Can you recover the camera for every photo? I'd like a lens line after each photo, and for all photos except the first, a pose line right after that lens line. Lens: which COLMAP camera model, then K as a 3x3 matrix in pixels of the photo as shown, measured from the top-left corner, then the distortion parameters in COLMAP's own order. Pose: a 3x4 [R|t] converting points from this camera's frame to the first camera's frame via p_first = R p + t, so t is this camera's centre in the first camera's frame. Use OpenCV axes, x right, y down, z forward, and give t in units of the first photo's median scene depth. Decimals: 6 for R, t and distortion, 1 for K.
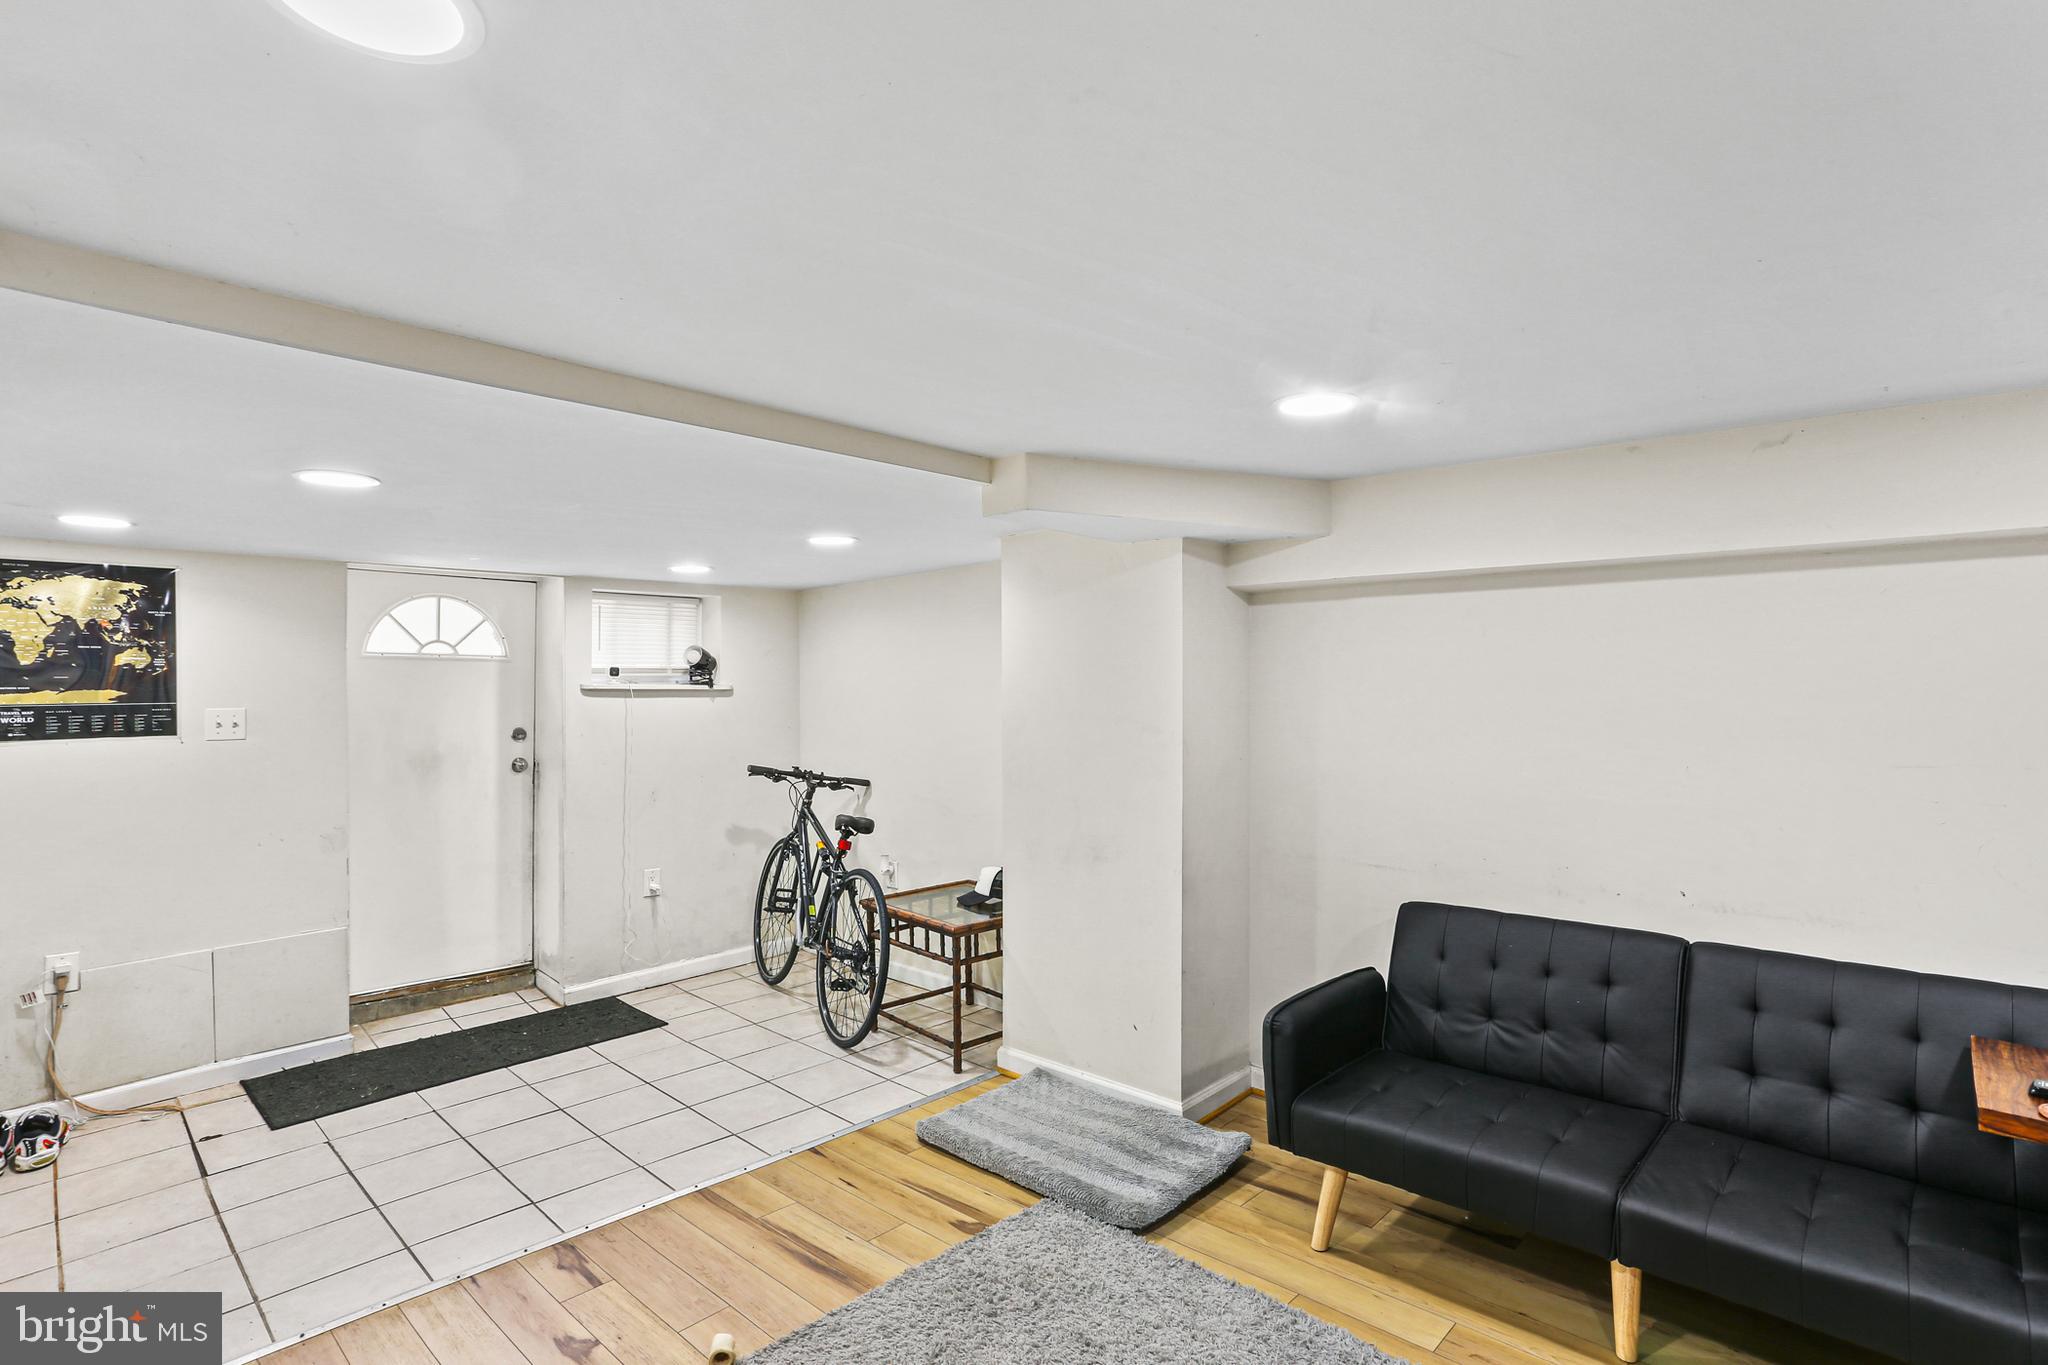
lens RADIAL K [[1016.2, 0, 1024.0], [0, 1016.2, 682.5], [0, 0, 1]] dist [0.000311, 0.000080]
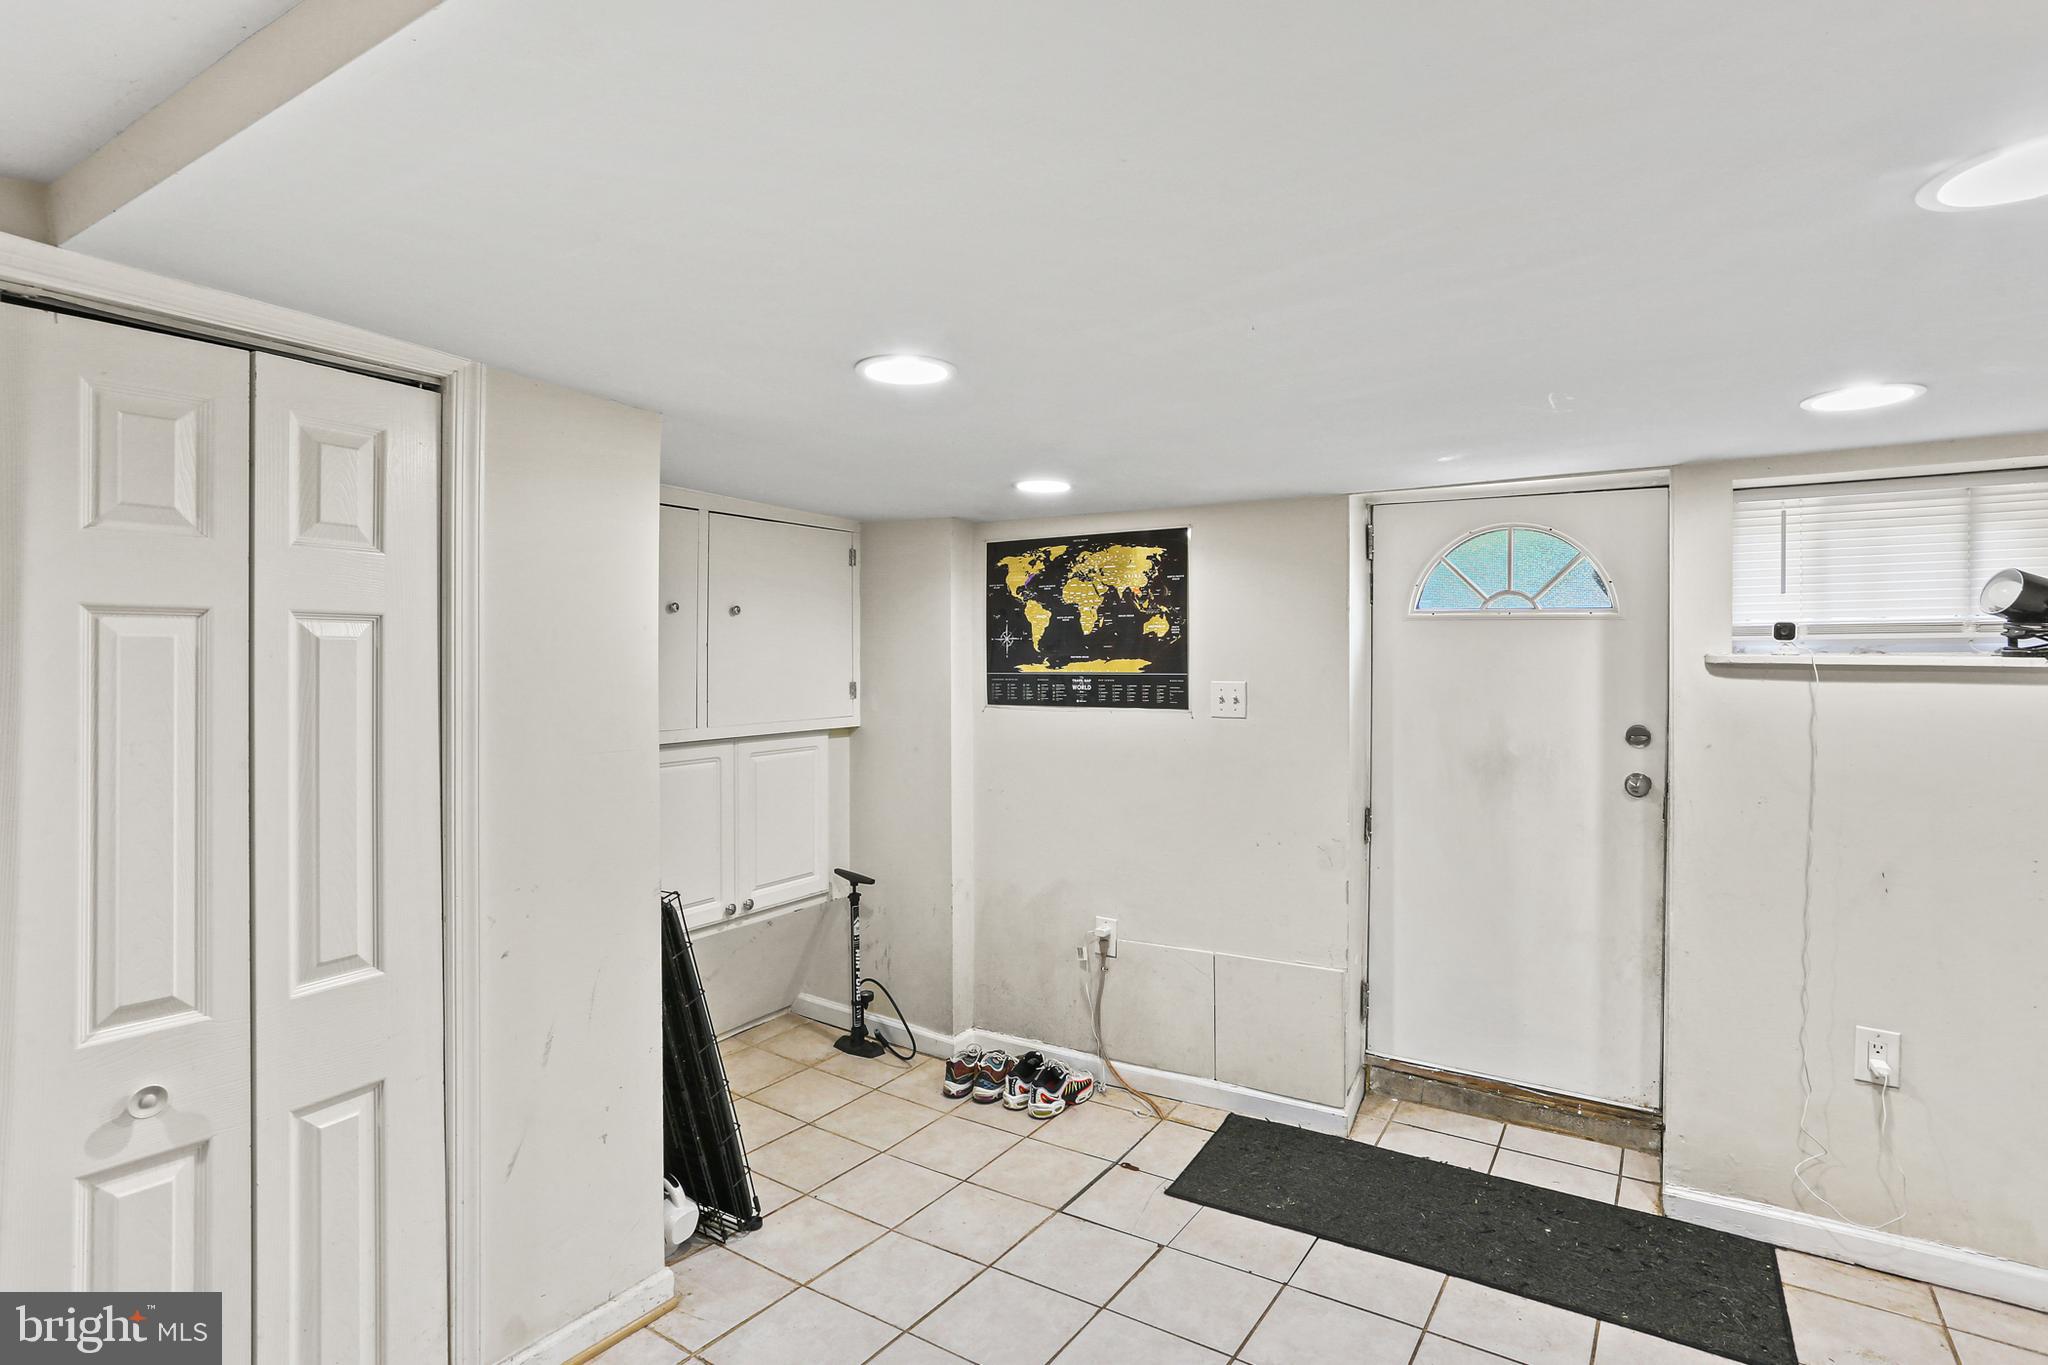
lens RADIAL K [[1025.6, 0, 1023.6], [0, 1025.6, 661.5], [0, 0, 1]] dist [-0.046825, 0.029529]
pose [[0.202264, 0.005393, -0.979316, 0.037850], [-0.002769, 0.999984, 0.004935, 0.004846], [0.979327, 0.001714, 0.202276, 0.671180]]
